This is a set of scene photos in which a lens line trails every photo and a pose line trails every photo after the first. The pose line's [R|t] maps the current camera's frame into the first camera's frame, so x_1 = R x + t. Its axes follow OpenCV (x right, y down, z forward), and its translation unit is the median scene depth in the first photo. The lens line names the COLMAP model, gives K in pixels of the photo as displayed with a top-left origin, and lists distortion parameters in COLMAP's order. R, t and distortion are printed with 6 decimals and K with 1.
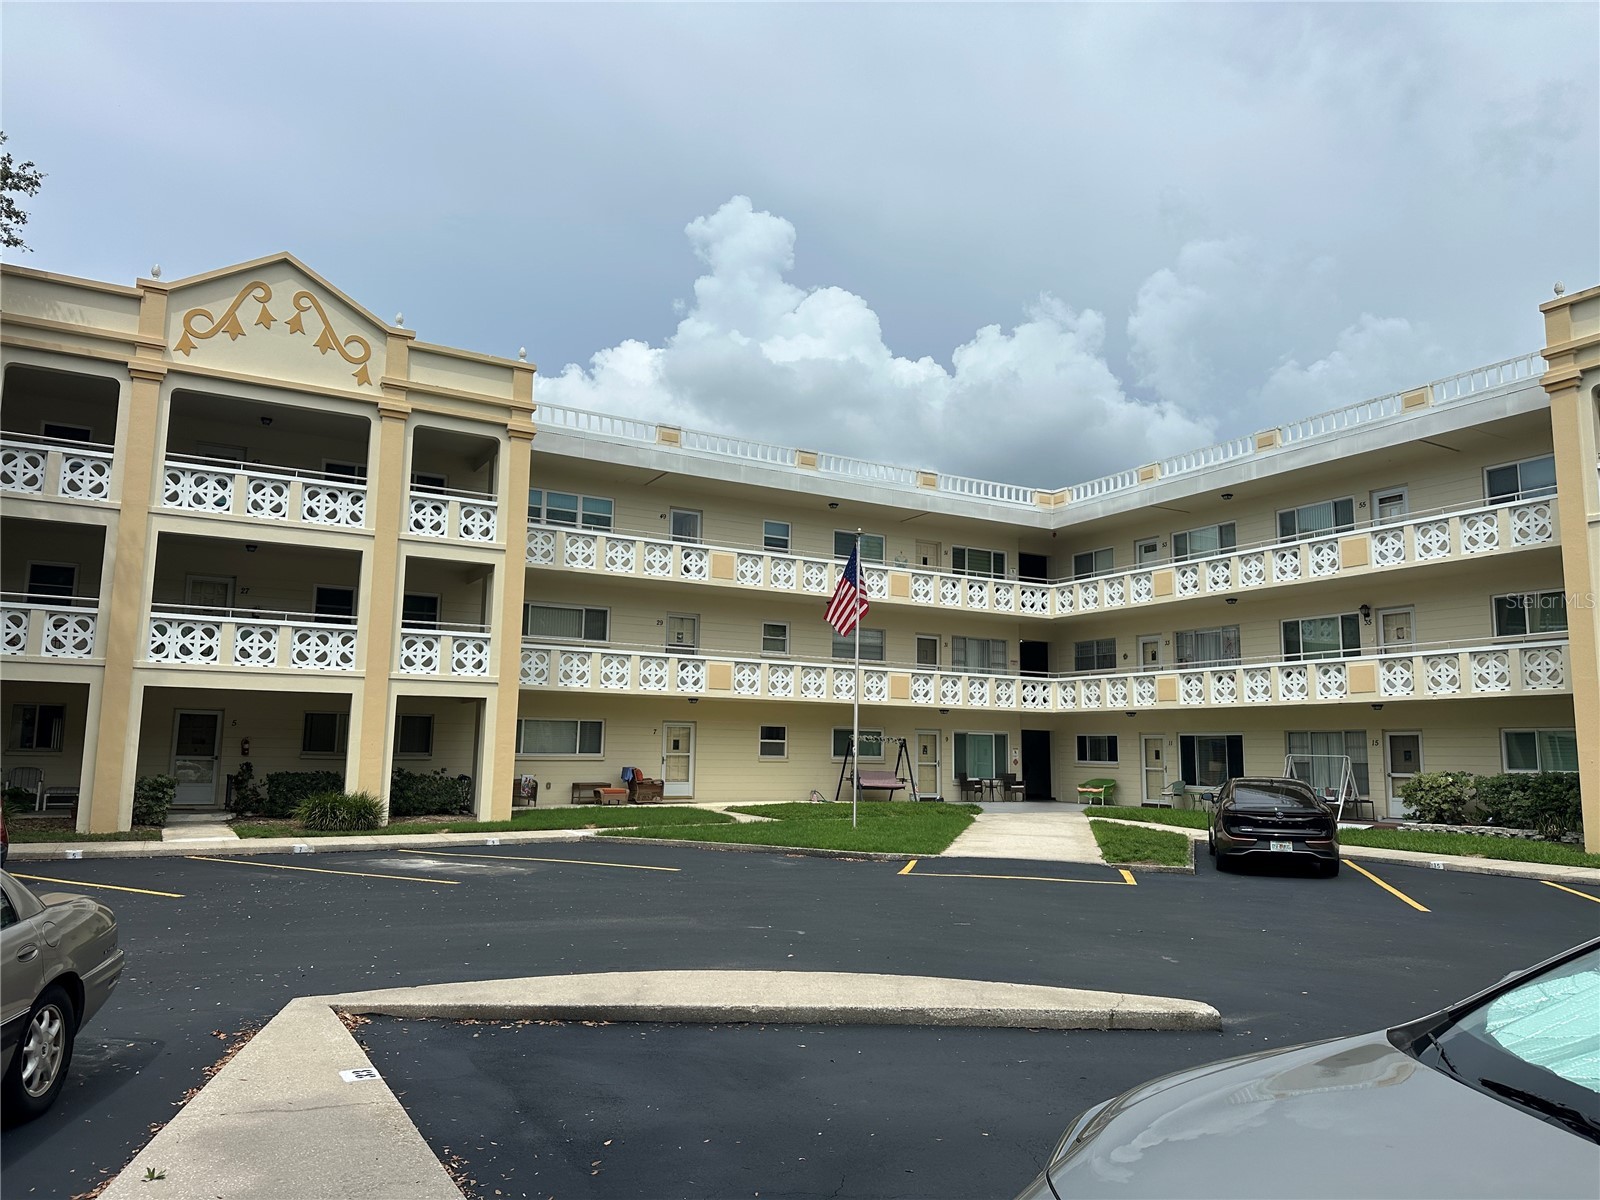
lens RADIAL K [[1129.0, 0, 804.9], [0, 1129.0, 610.3], [0, 0, 1]] dist [0.031184, -0.013919]
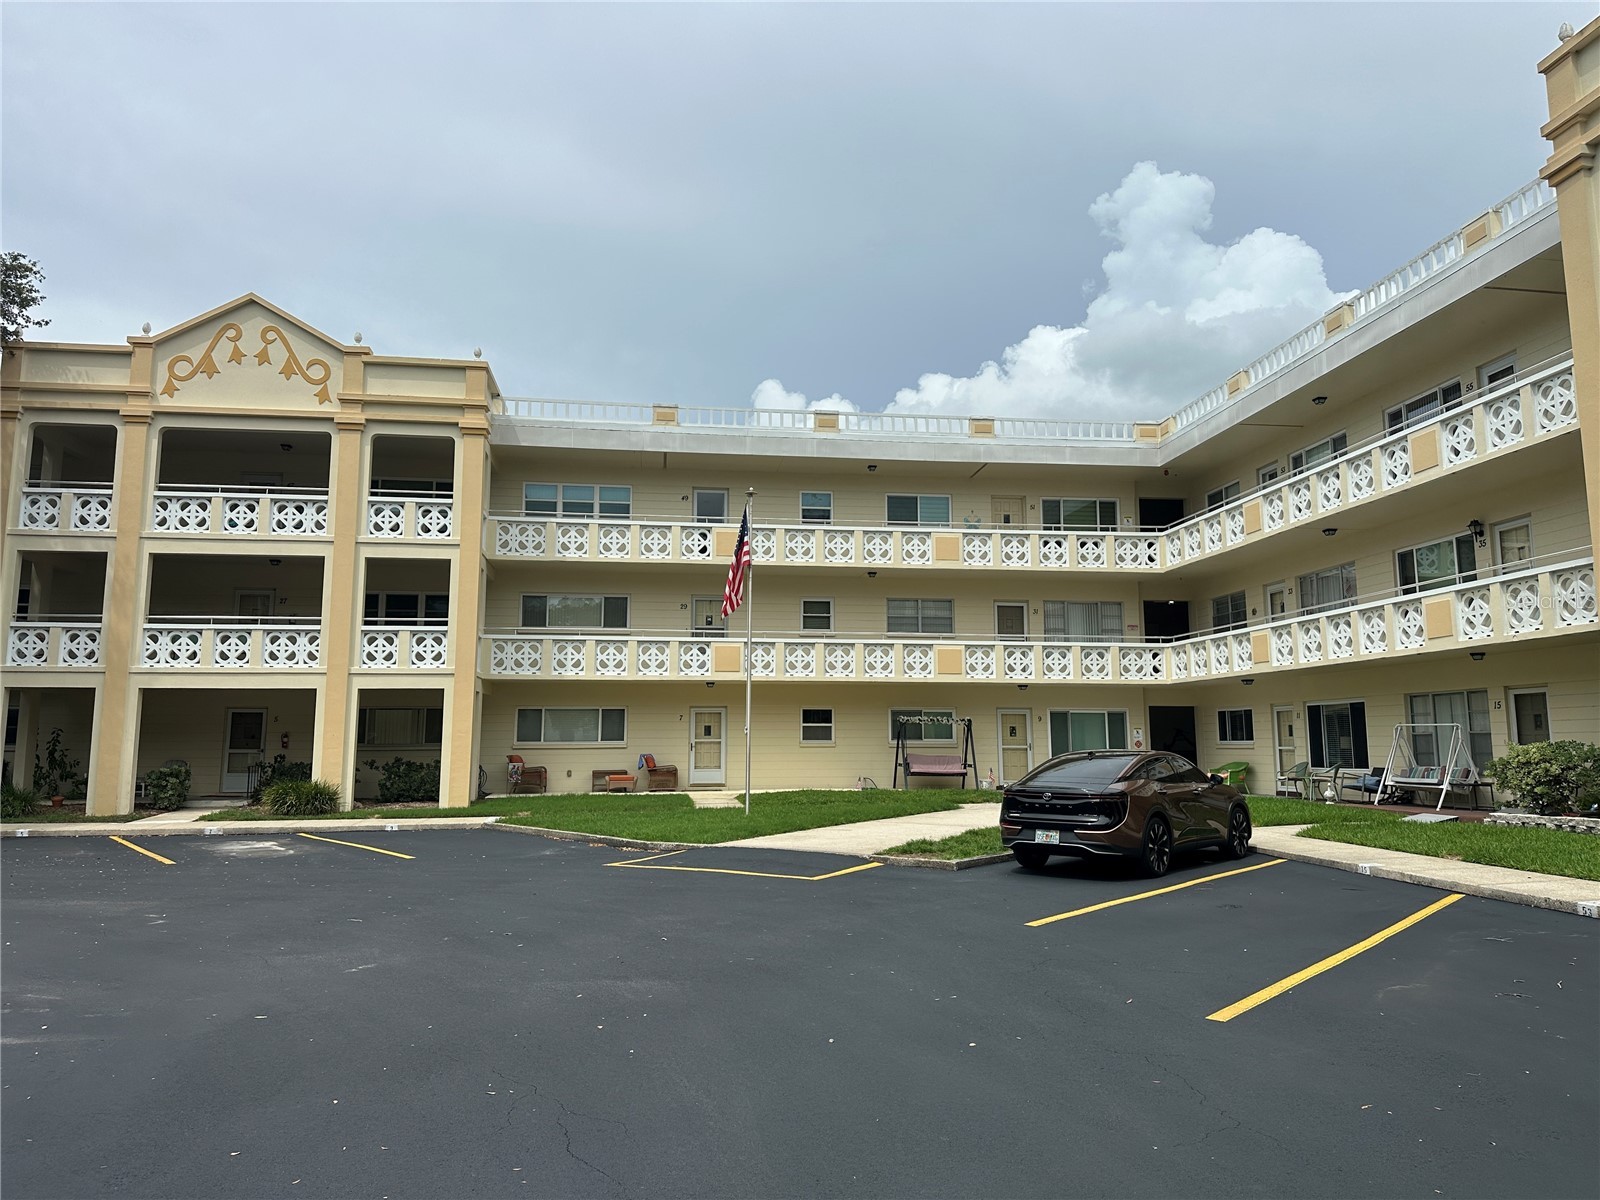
lens RADIAL K [[1129.0, 0, 805.0], [0, 1129.0, 592.8], [0, 0, 1]] dist [0.031184, -0.013919]
pose [[0.923807, -0.069631, -0.376475, 0.394738], [0.065137, 0.997571, -0.024670, 0.035174], [0.377278, -0.001732, 0.926098, 0.156487]]
